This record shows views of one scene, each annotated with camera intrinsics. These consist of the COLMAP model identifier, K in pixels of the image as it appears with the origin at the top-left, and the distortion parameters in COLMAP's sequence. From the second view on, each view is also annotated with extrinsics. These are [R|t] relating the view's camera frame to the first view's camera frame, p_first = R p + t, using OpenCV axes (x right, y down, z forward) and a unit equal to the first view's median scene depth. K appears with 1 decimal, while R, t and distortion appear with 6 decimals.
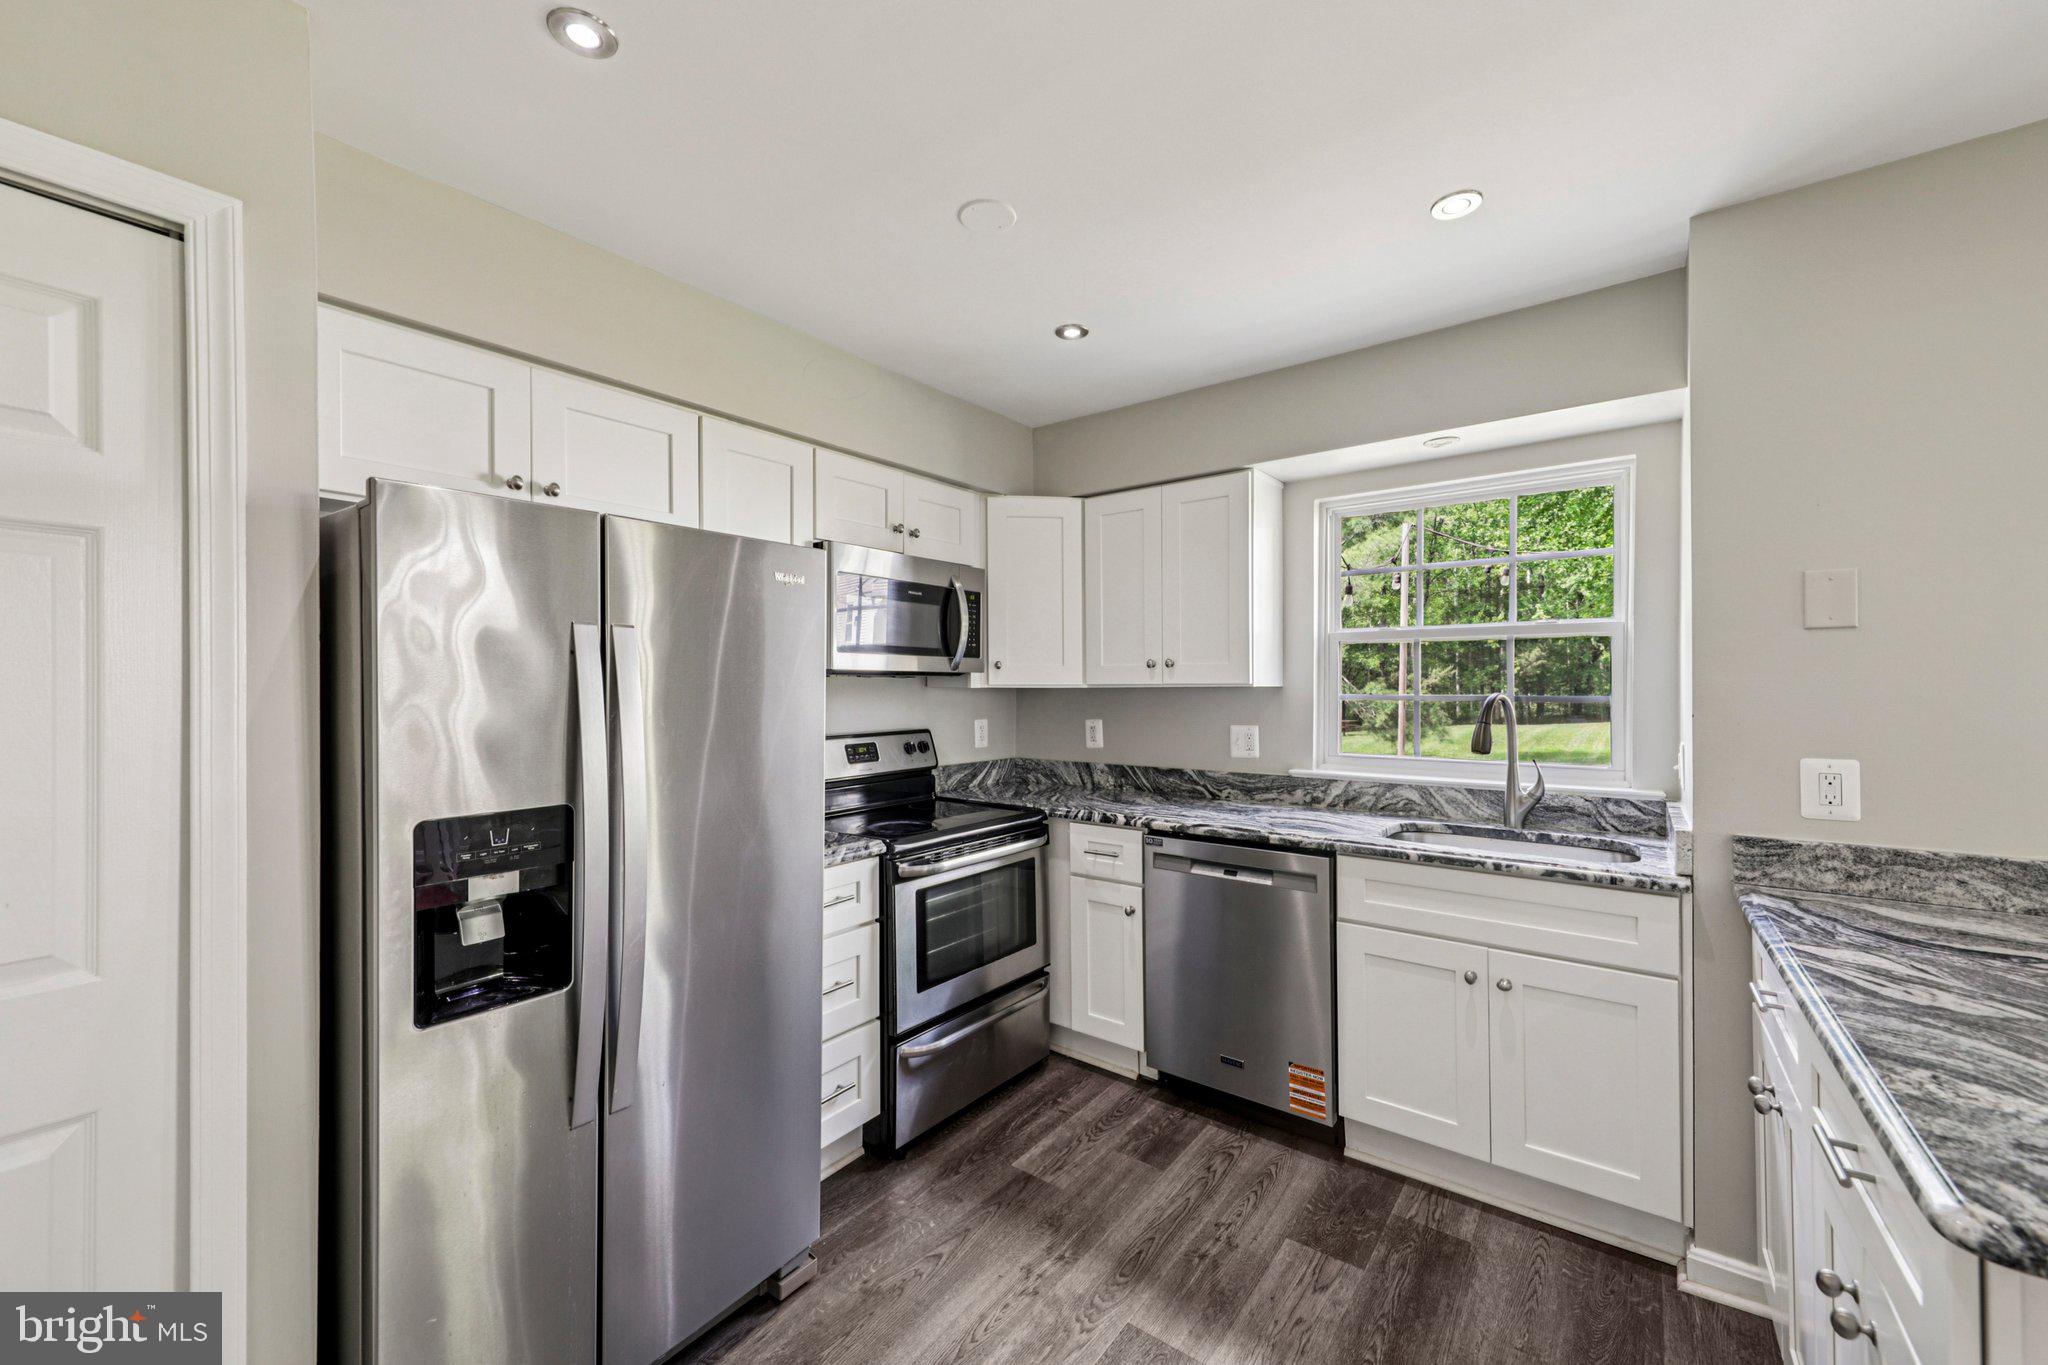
lens RADIAL K [[796.9, 0, 1028.1], [0, 796.9, 682.0], [0, 0, 1]] dist [0.012083, -0.001595]
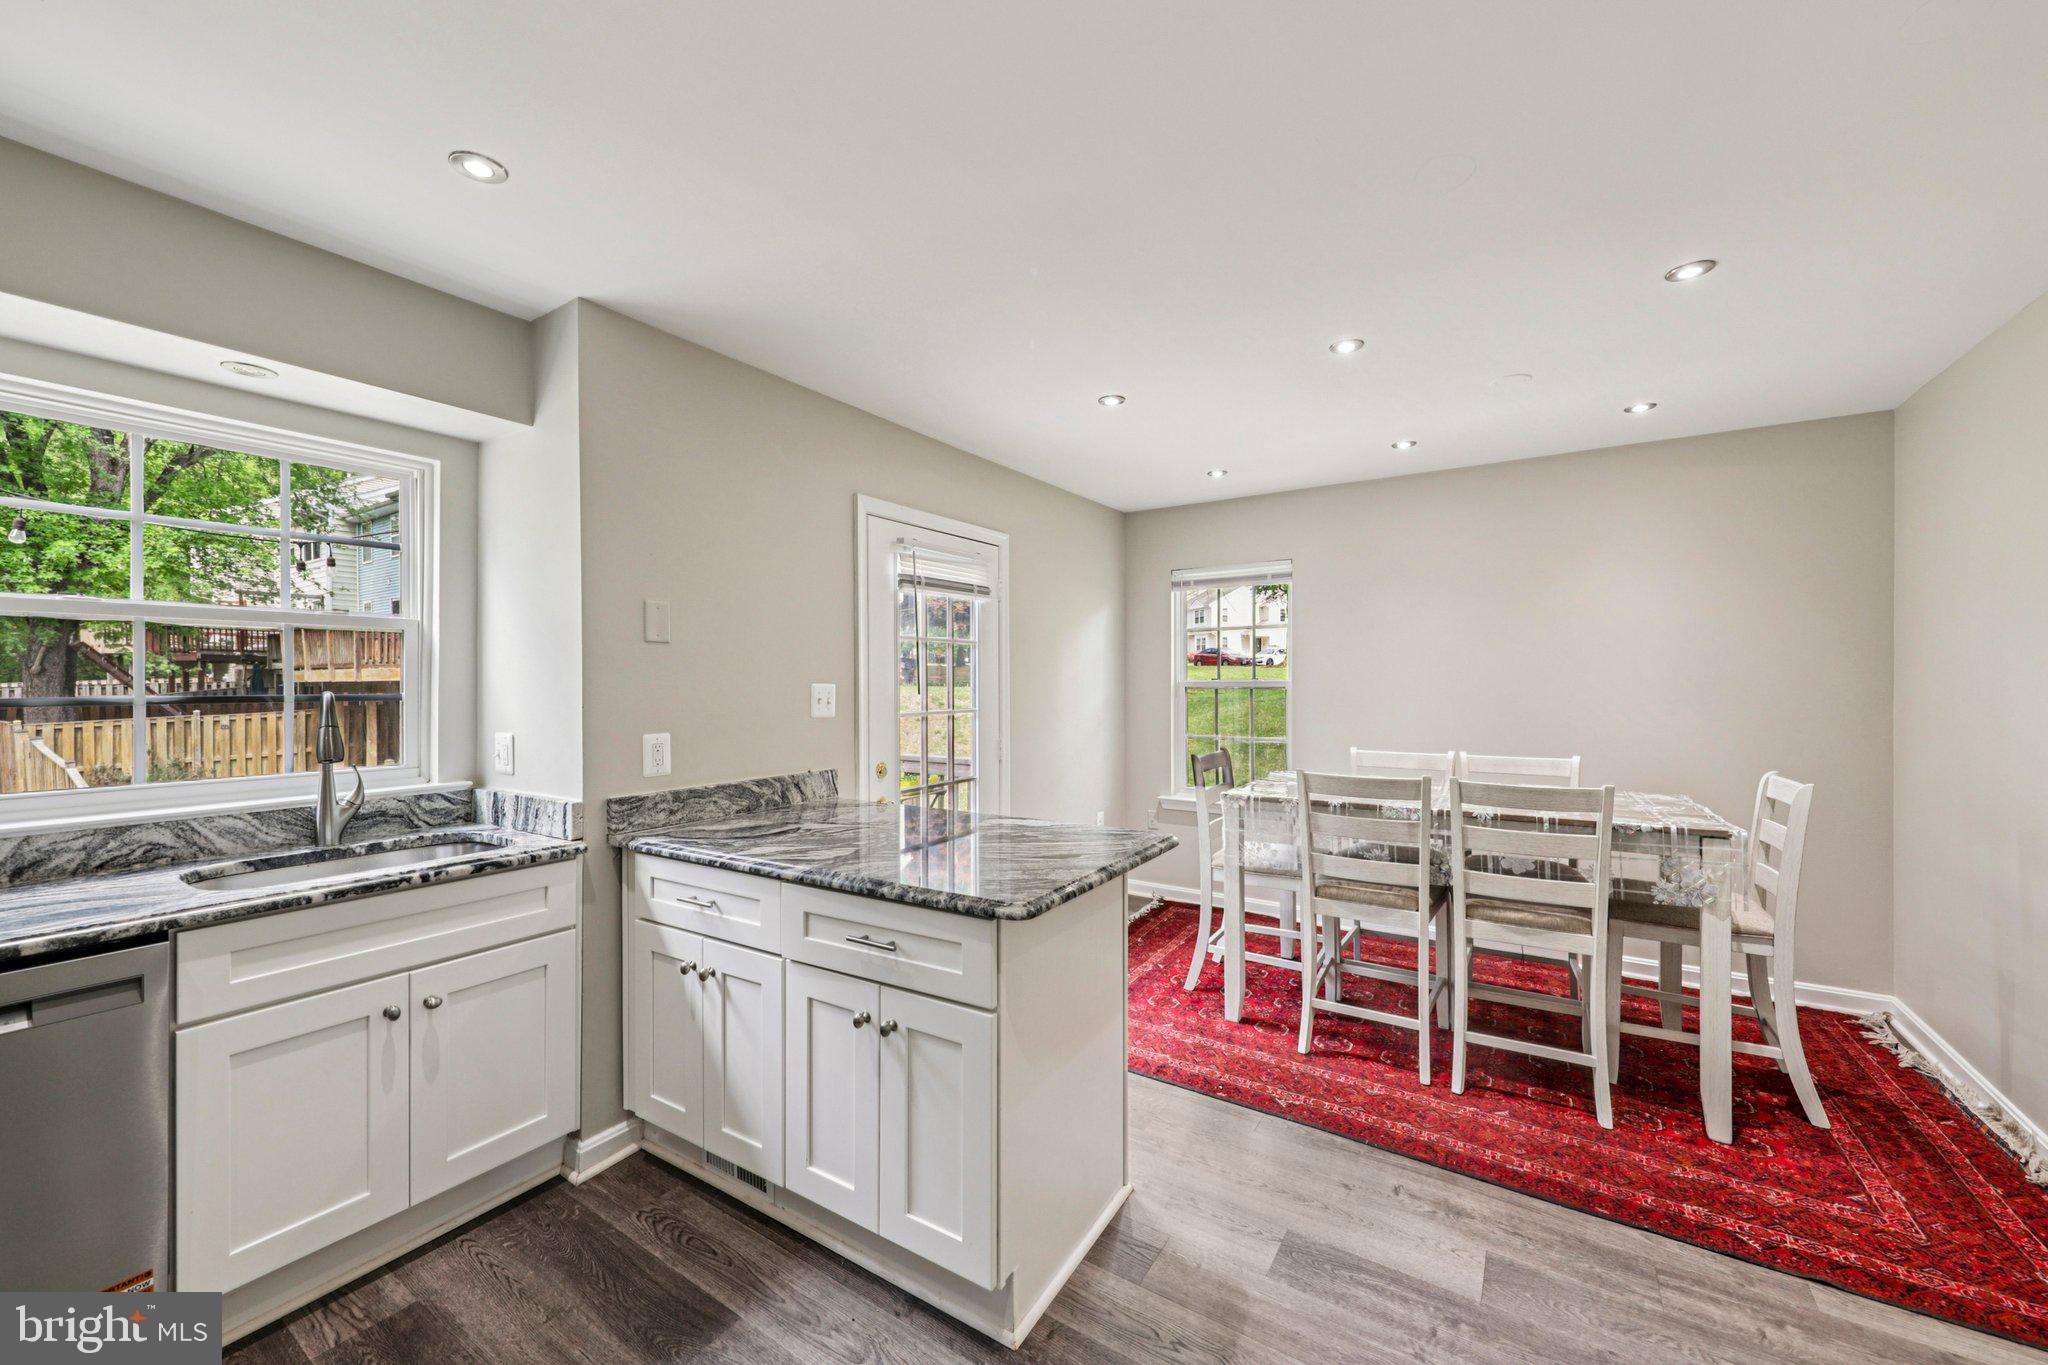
lens RADIAL K [[796.9, 0, 1031.9], [0, 796.9, 680.2], [0, 0, 1]] dist [0.012083, -0.001595]
pose [[-0.073845, 0.001572, 0.997268, -0.275270], [-0.001615, 0.999997, -0.001696, 0.000116], [-0.997268, -0.001736, -0.073843, 0.269972]]
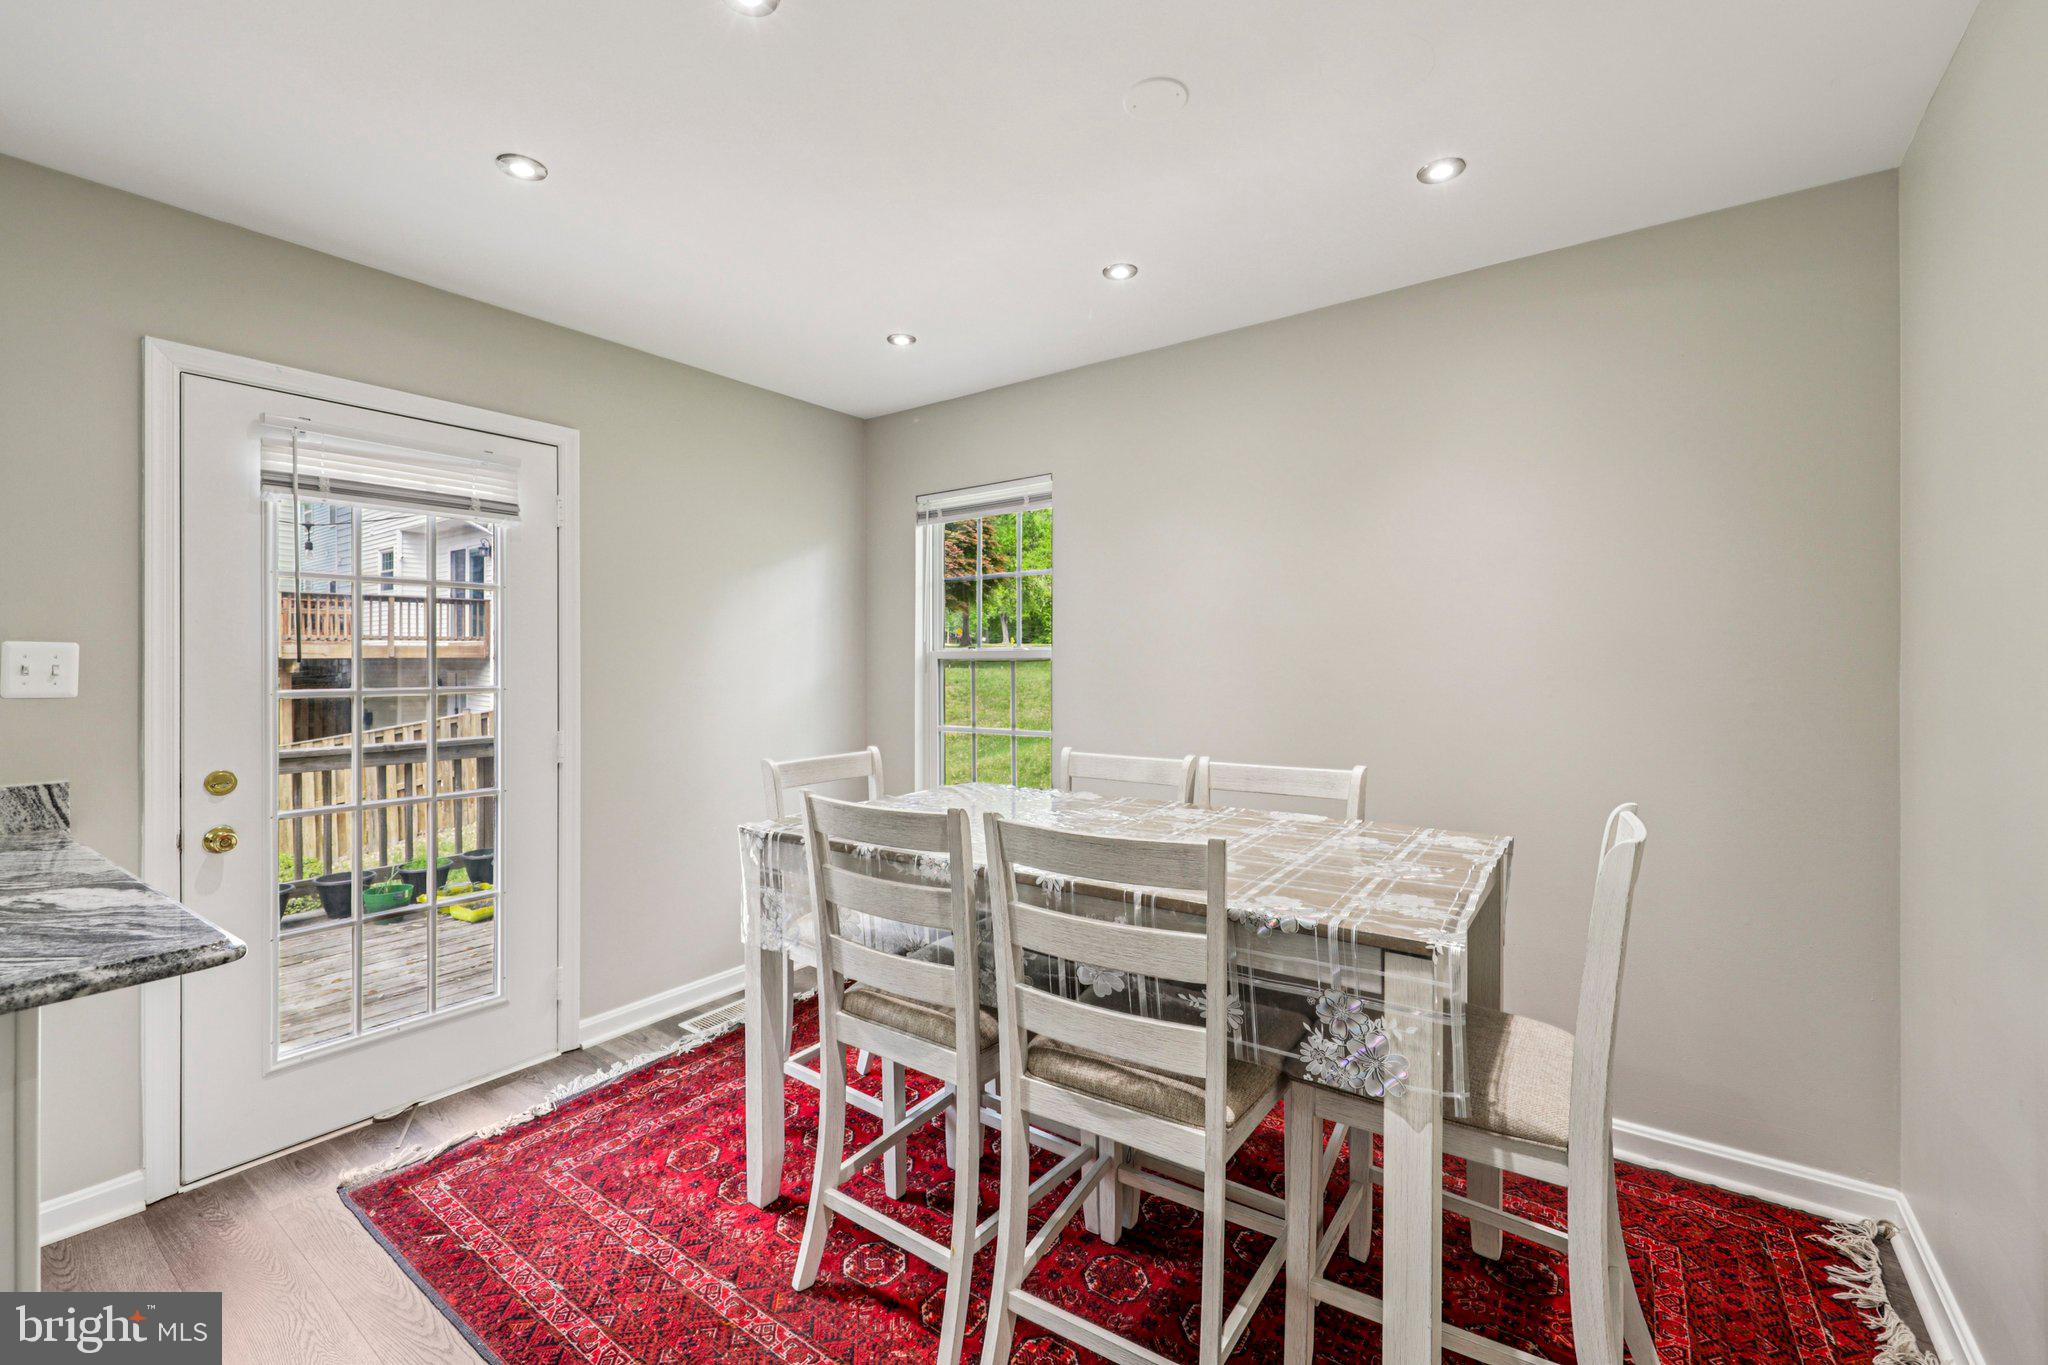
lens RADIAL K [[850.8, 0, 1030.2], [0, 850.8, 663.2], [0, 0, 1]] dist [0.003165, -0.001286]
pose [[-0.013699, 0.003385, 0.999900, 0.093668], [-0.003608, 0.999988, -0.003434, 0.021796], [-0.999900, -0.003655, -0.013687, -0.315855]]
